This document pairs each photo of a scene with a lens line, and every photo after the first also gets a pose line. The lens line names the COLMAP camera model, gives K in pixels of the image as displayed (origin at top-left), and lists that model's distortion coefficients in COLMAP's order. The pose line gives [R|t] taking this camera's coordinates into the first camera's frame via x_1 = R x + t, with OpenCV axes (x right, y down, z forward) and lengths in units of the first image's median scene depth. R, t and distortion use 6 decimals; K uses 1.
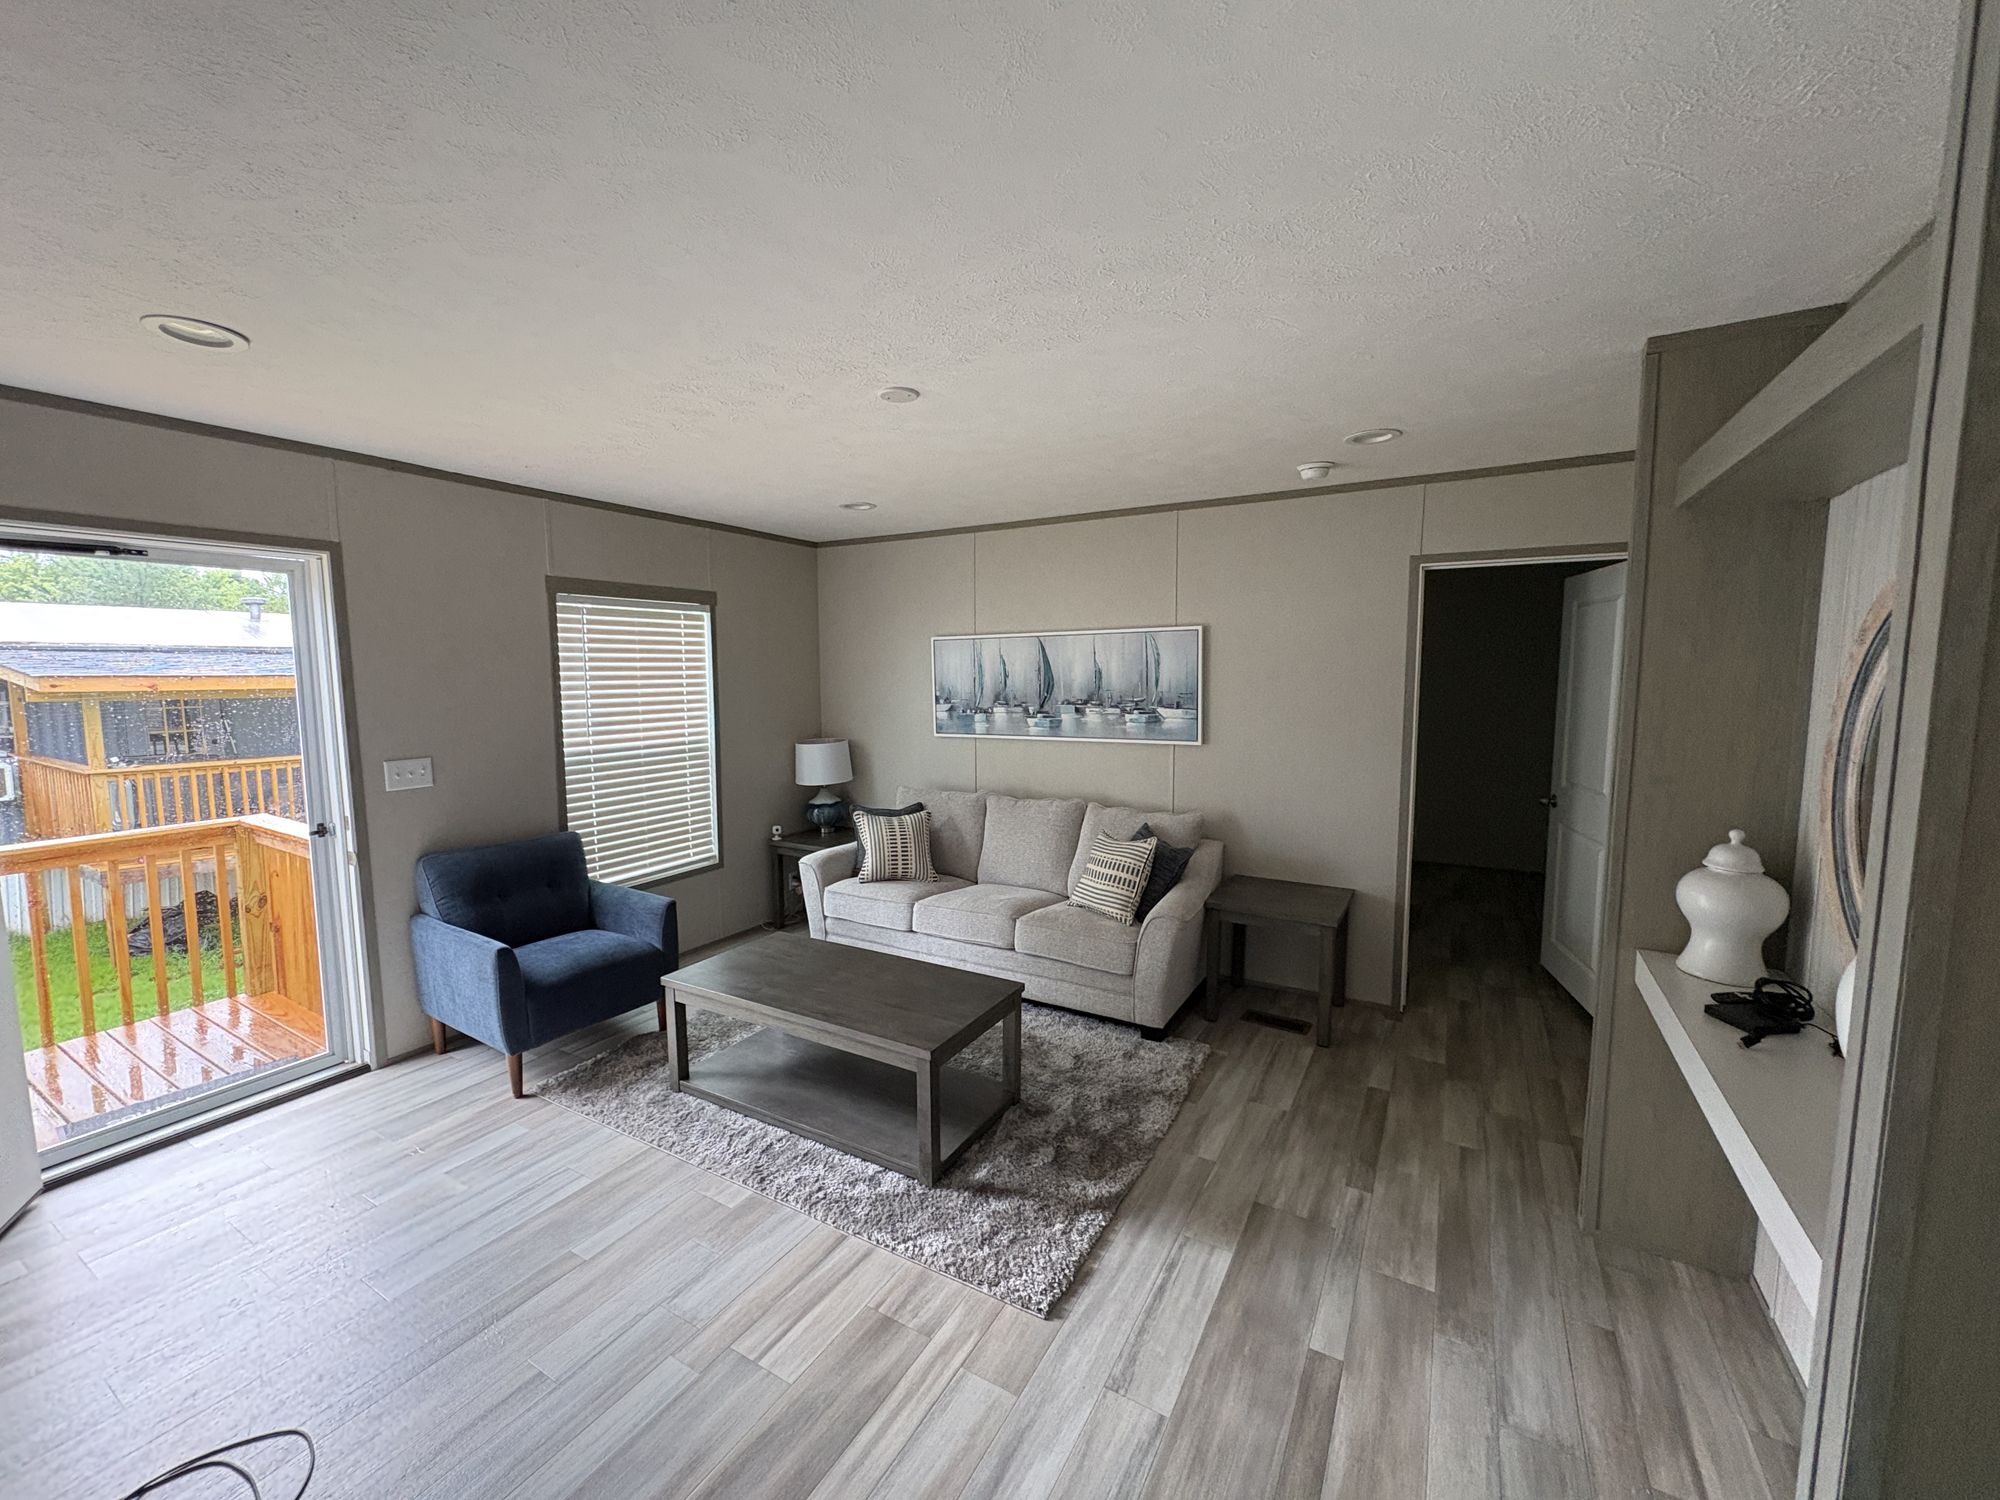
lens RADIAL K [[799.4, 0, 990.9], [0, 799.4, 733.0], [0, 0, 1]] dist [0.000565, -0.000004]
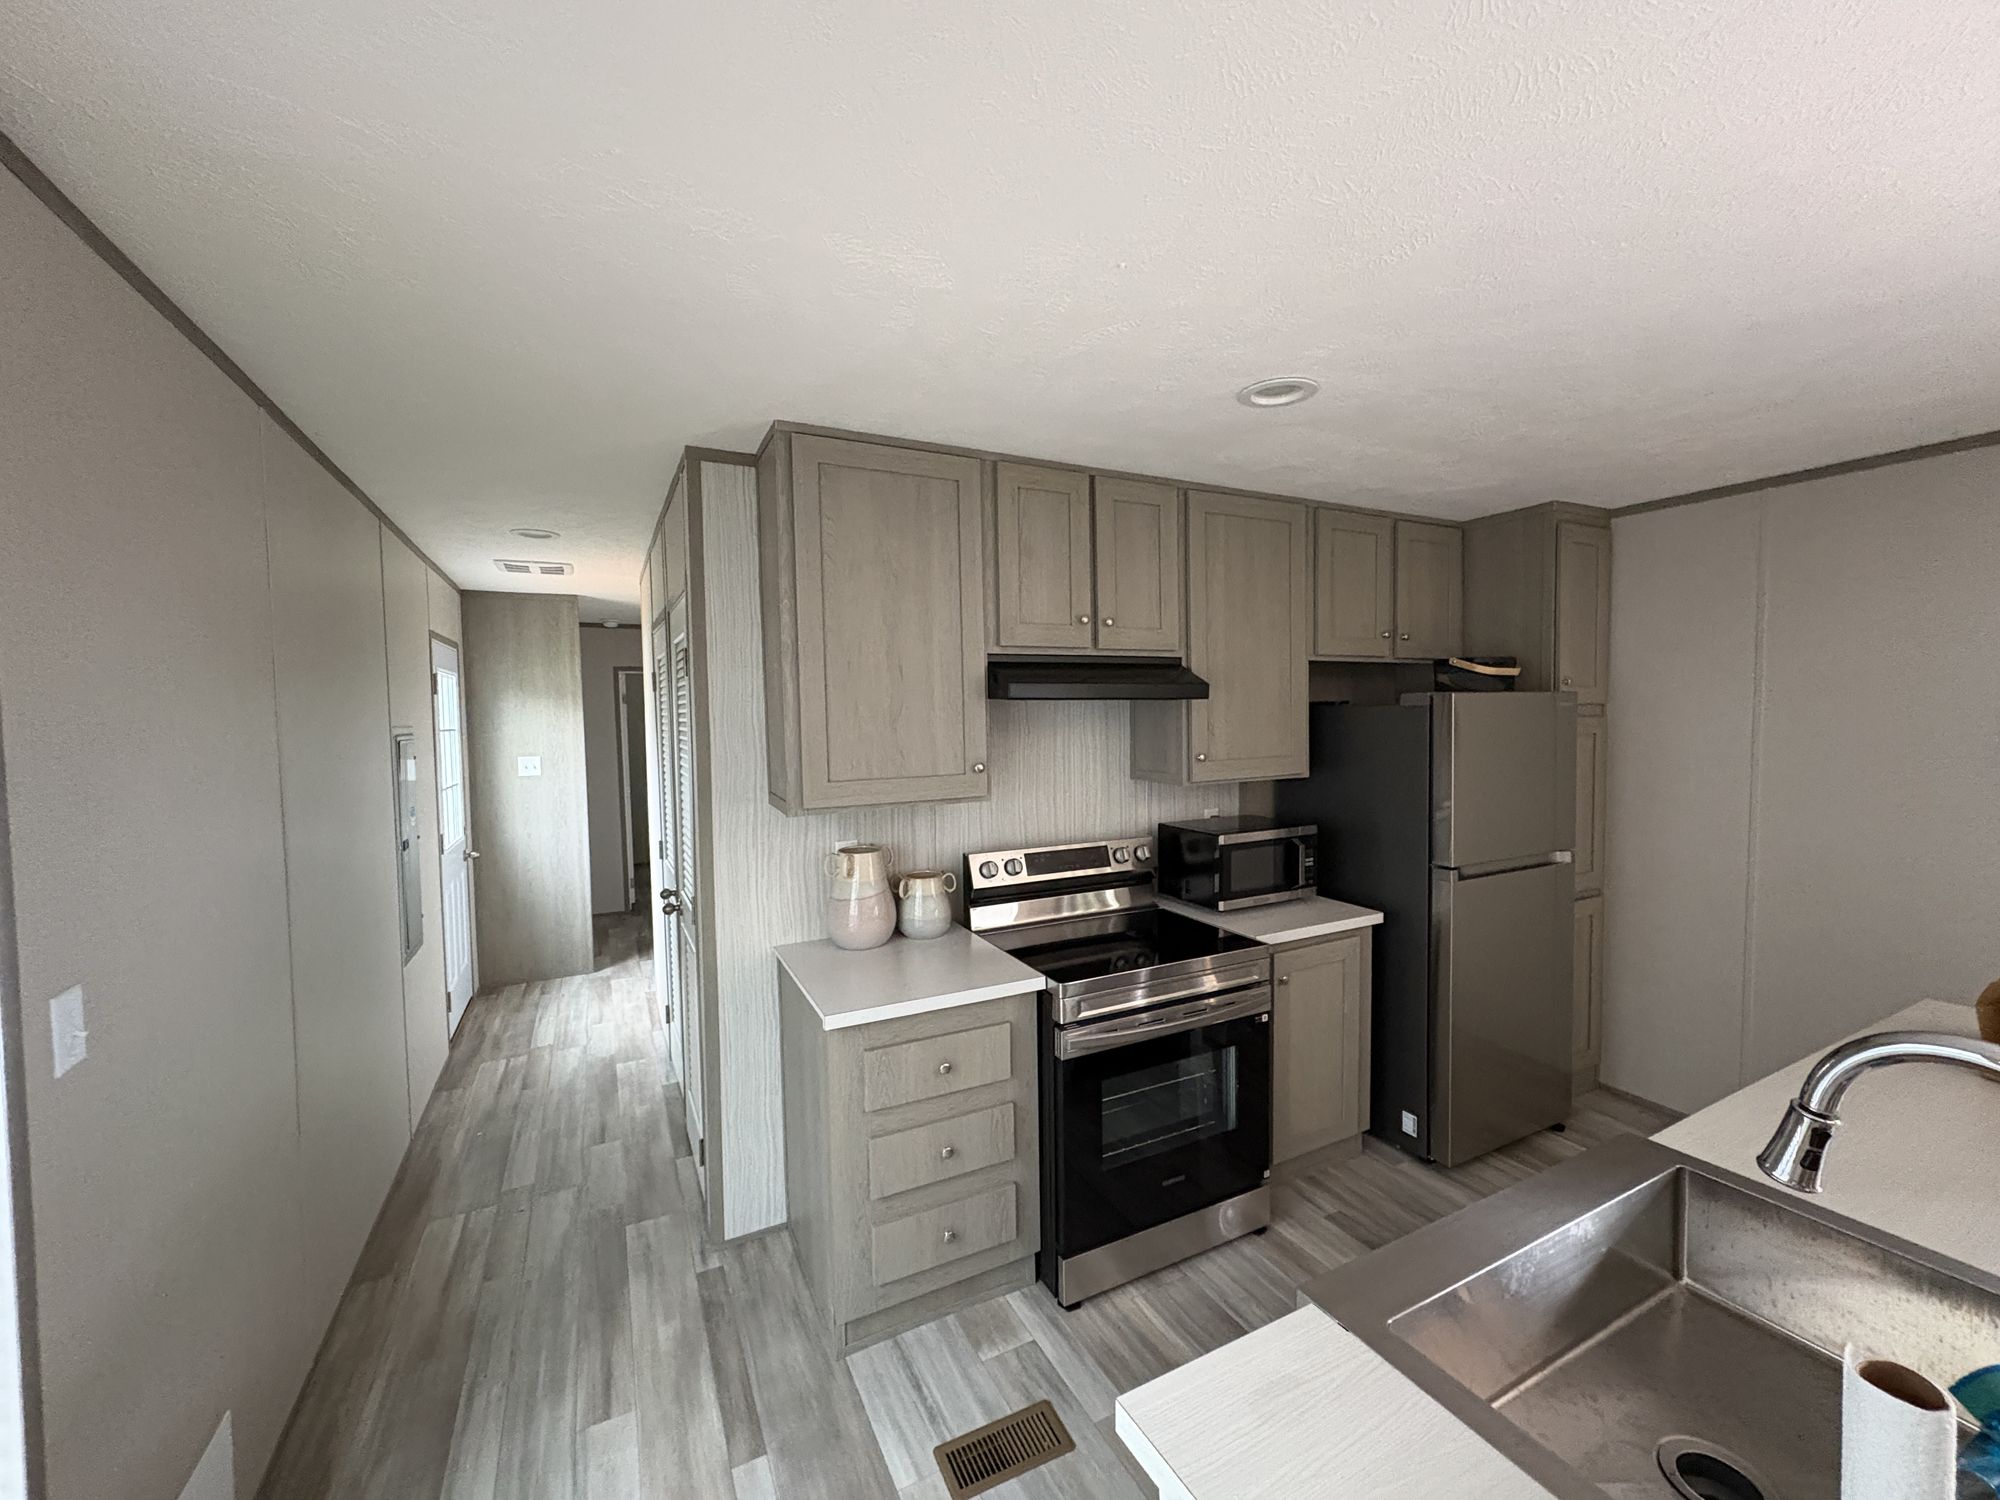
lens RADIAL K [[791.1, 0, 1000.0], [0, 791.1, 750.0], [0, 0, 1]] dist [0.000055, -0.000136]
pose [[-0.539986, 0.063505, -0.839275, 1.023621], [-0.039051, 0.994185, 0.100352, -0.161384], [0.840767, 0.086963, -0.534367, 1.737191]]
